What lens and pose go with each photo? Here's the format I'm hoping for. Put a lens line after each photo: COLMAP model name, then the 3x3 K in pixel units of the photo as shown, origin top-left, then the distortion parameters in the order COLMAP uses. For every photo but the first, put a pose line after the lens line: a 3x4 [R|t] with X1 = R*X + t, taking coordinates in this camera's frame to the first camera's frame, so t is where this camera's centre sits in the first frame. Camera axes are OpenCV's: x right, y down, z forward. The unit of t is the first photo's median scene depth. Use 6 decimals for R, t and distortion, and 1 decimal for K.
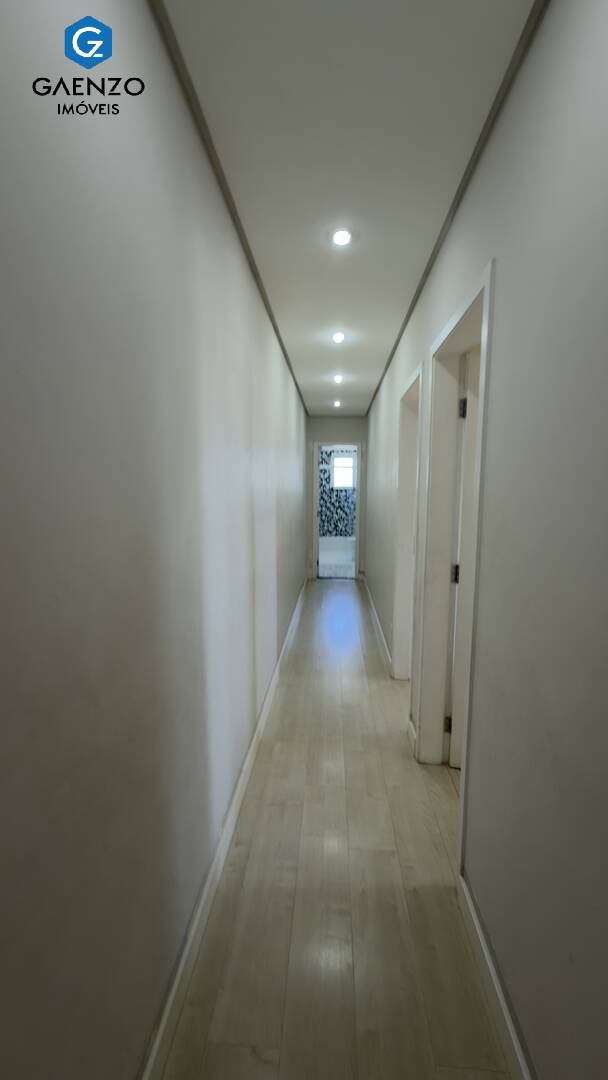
lens RADIAL K [[431.1, 0, 307.8], [0, 431.1, 540.4], [0, 0, 1]] dist [-0.001218, -0.001022]
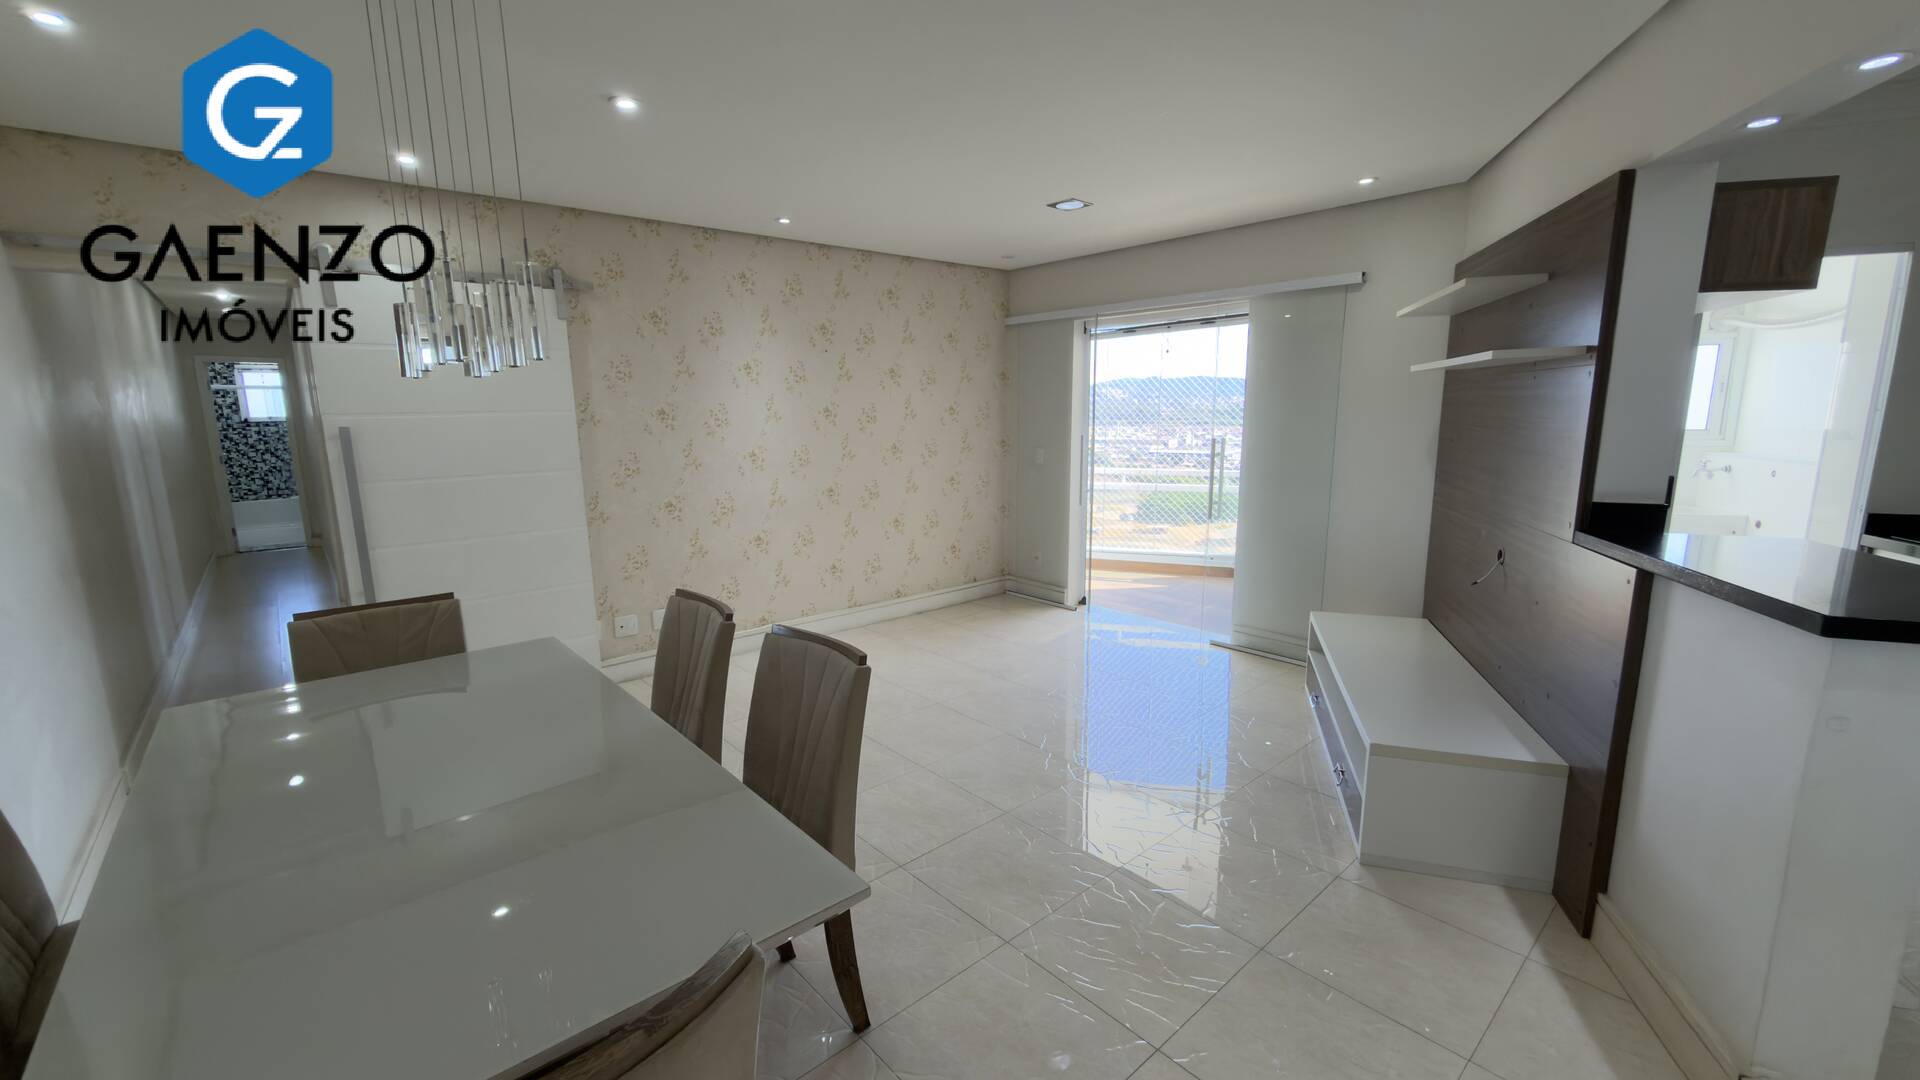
lens RADIAL K [[766.4, 0, 966.9], [0, 766.4, 544.3], [0, 0, 1]] dist [-0.001218, -0.001022]
pose [[0.701484, -0.133794, 0.700014, -0.009522], [0.096398, 0.991006, 0.092811, 0.051121], [-0.706136, 0.002374, 0.708073, -0.495100]]
